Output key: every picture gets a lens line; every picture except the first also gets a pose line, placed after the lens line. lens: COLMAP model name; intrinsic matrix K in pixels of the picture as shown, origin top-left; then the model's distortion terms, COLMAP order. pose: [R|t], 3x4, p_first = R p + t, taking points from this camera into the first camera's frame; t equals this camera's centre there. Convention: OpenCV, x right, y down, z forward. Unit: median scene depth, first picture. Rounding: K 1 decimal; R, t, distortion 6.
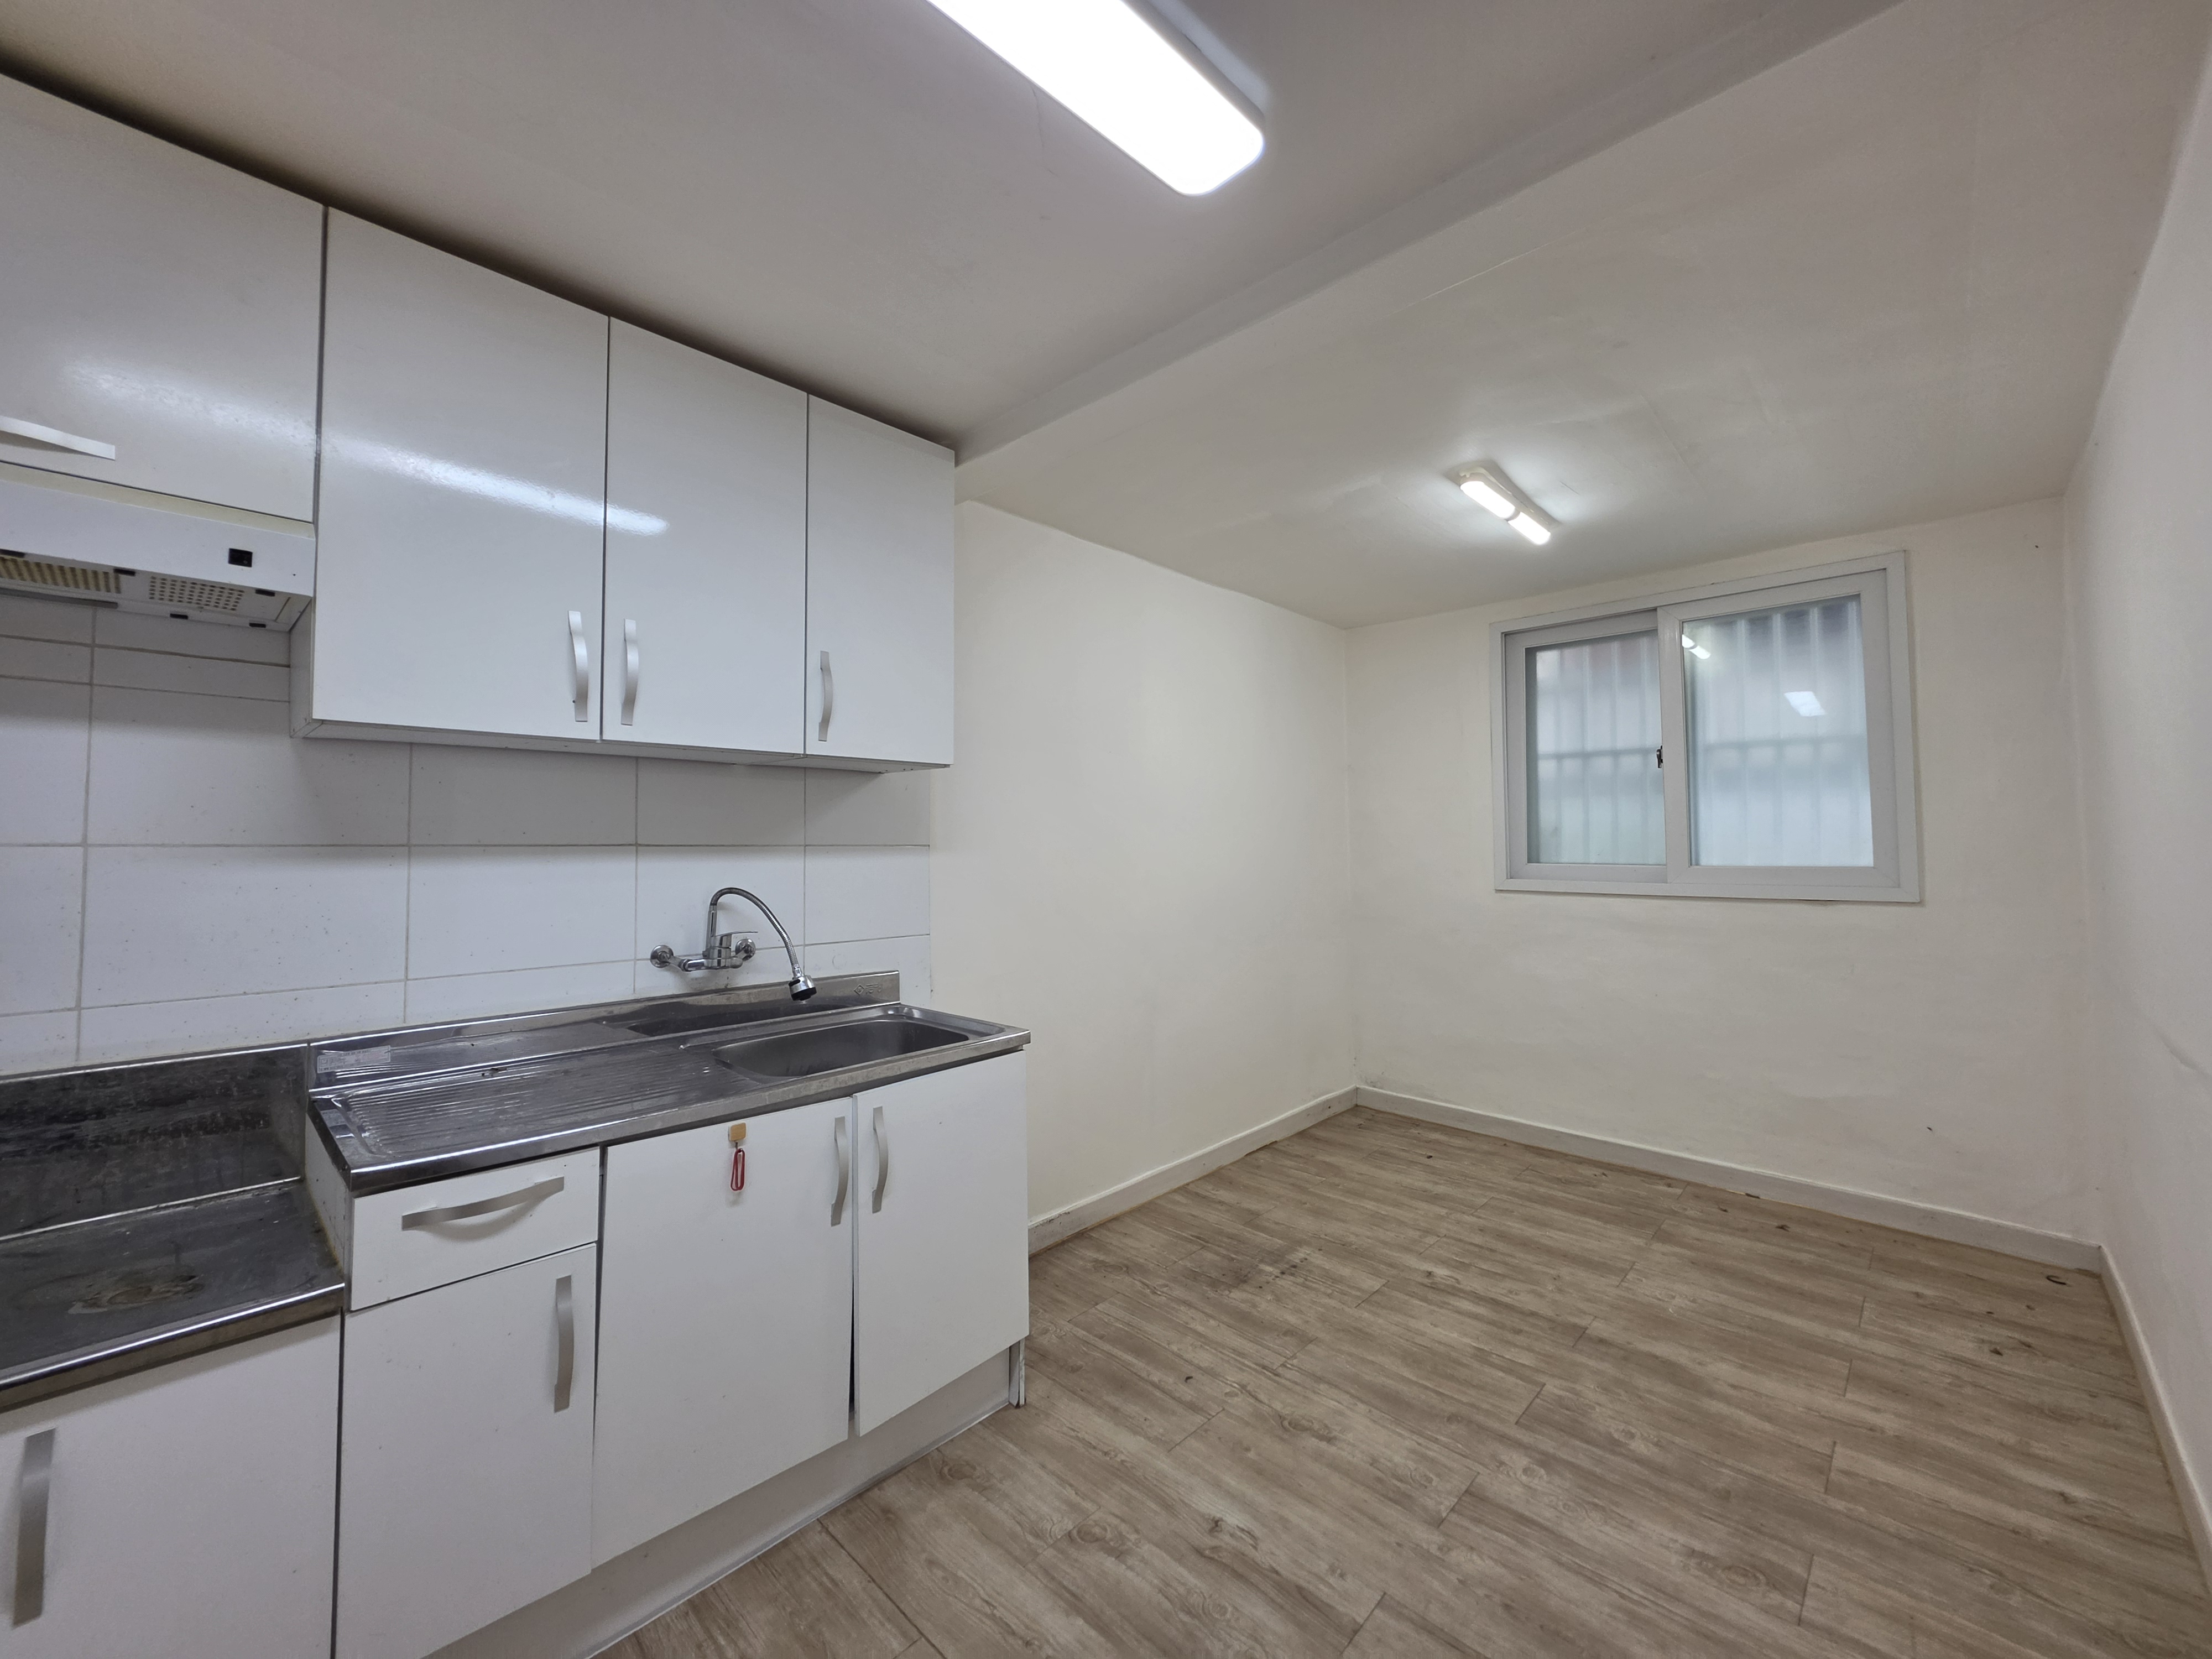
lens RADIAL K [[886.2, 0, 1096.0], [0, 886.2, 814.1], [0, 0, 1]] dist [-0.004066, 0.001472]
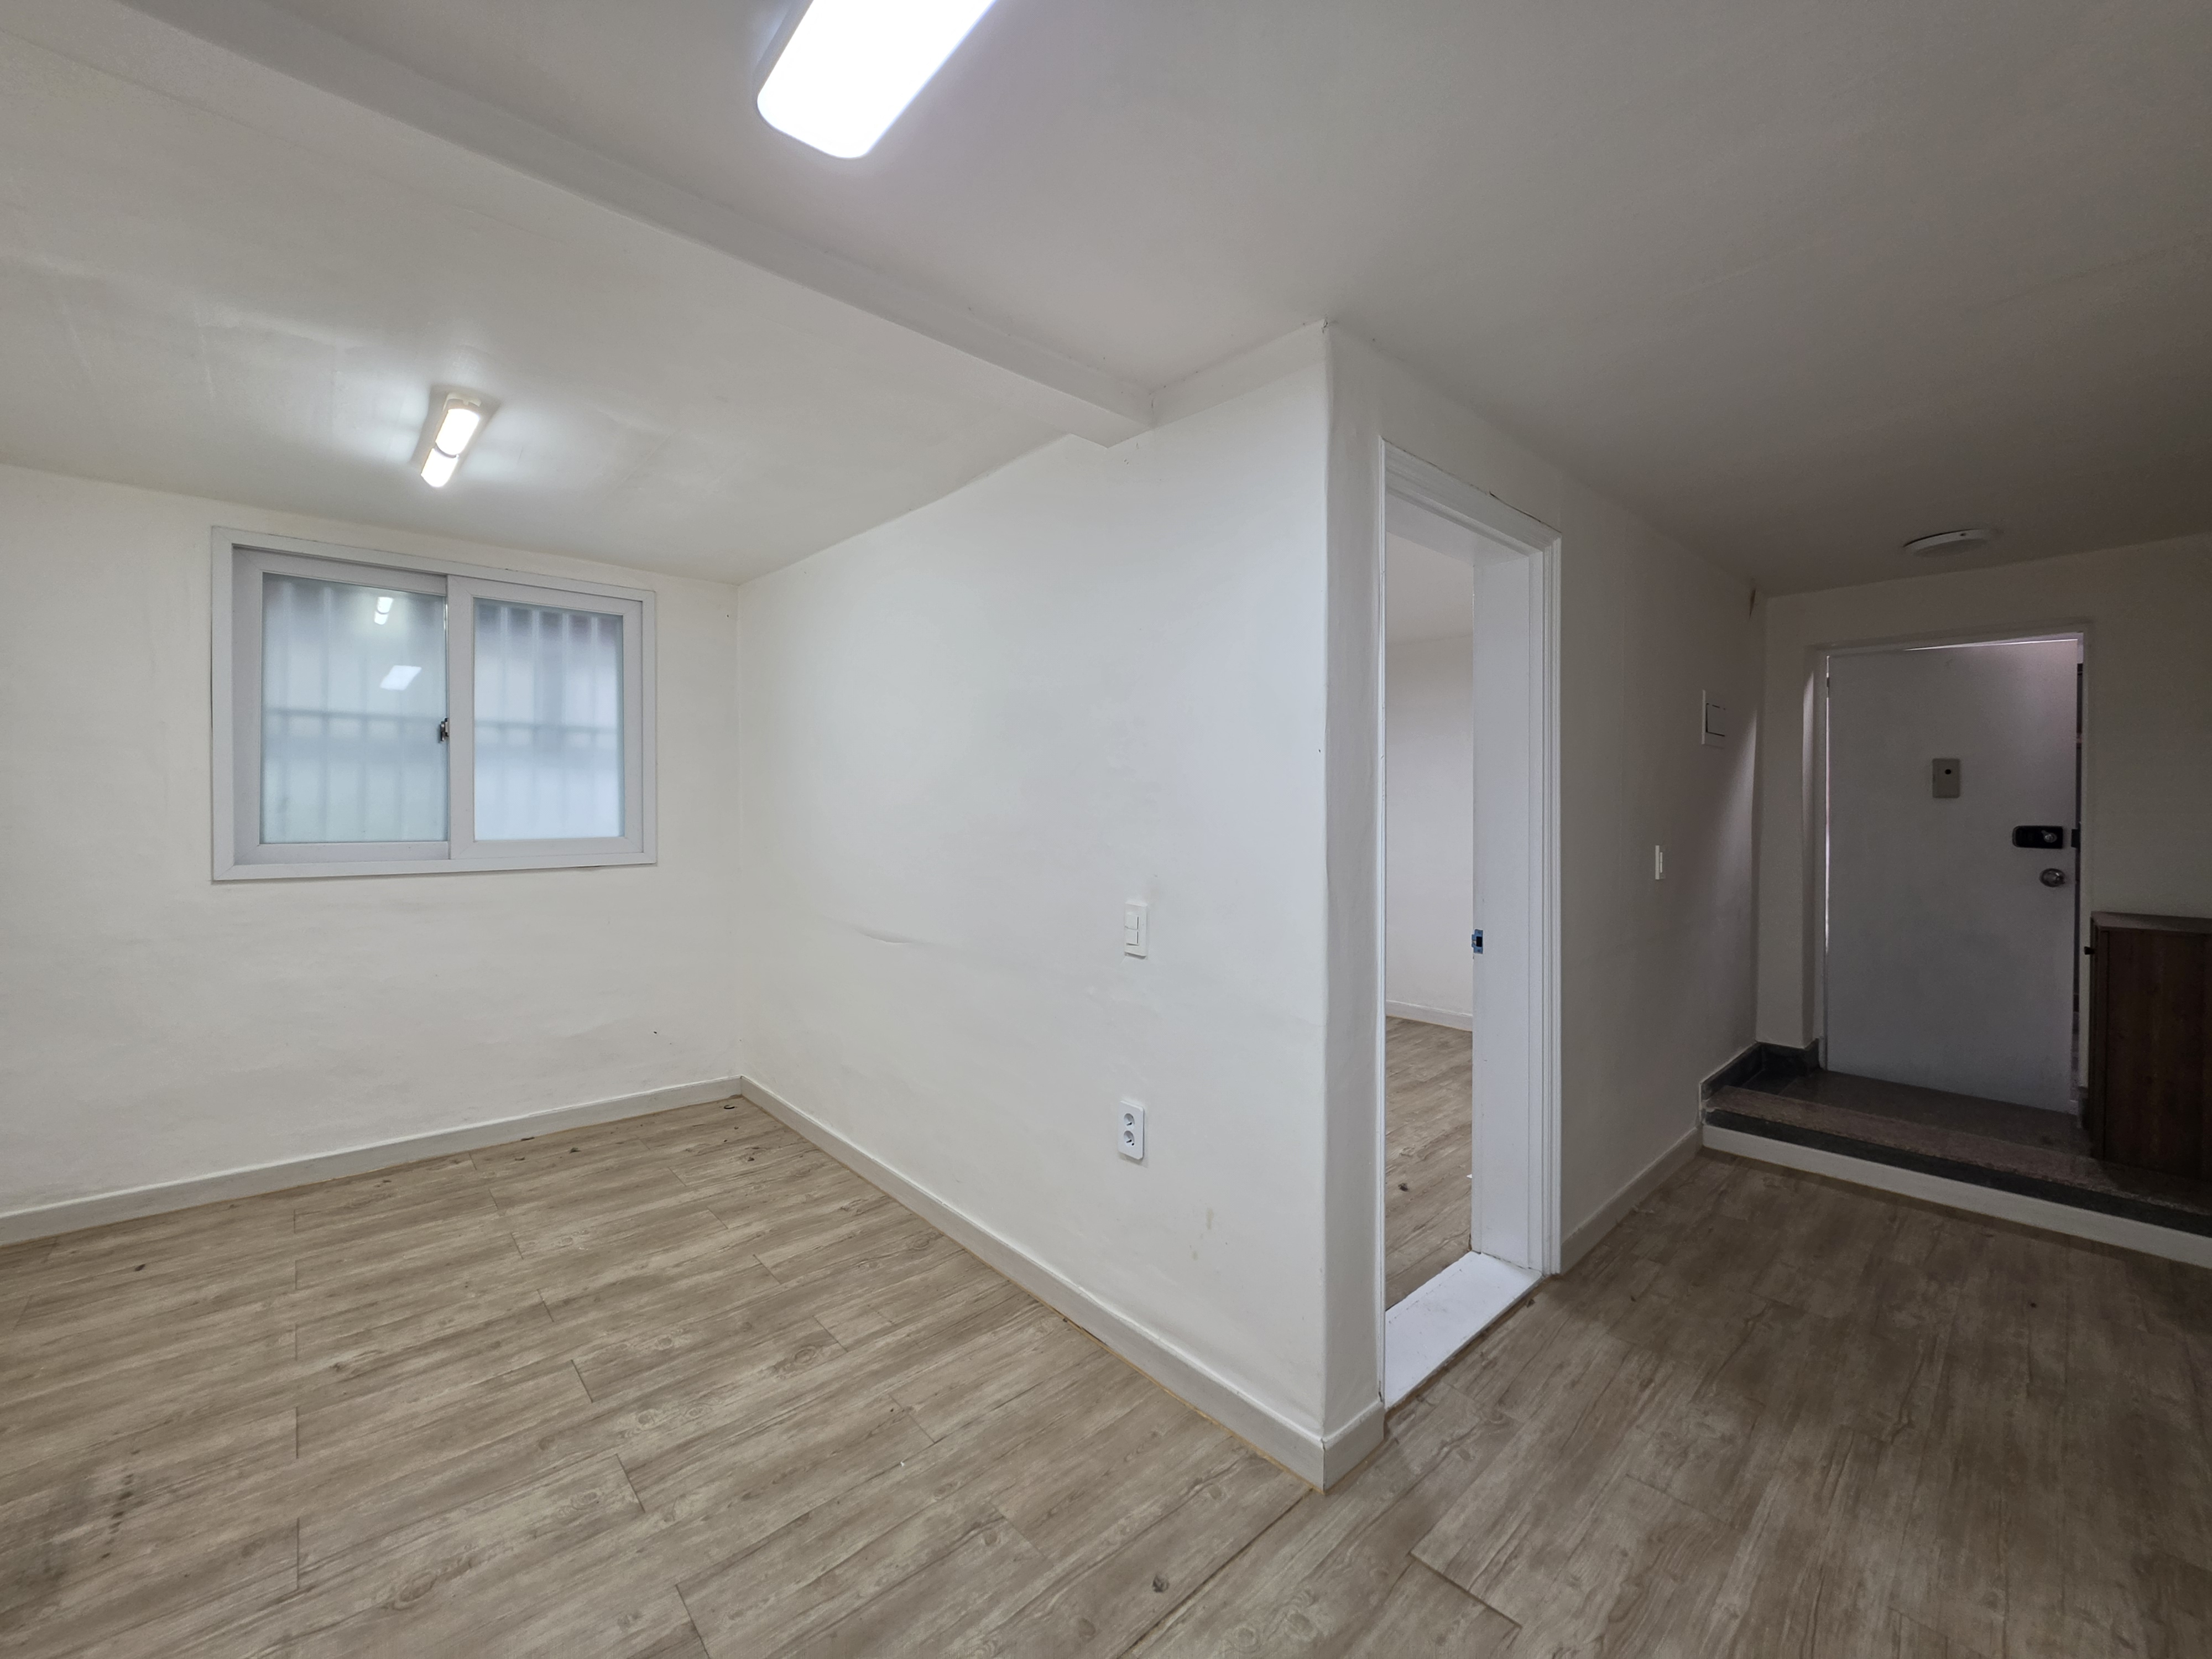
lens RADIAL K [[886.2, 0, 1097.3], [0, 886.2, 810.5], [0, 0, 1]] dist [-0.004066, 0.001472]
pose [[0.064588, -0.002845, 0.997908, -0.492733], [-0.039593, 0.999201, 0.005412, -0.016625], [-0.997126, -0.039859, 0.064424, 0.380805]]
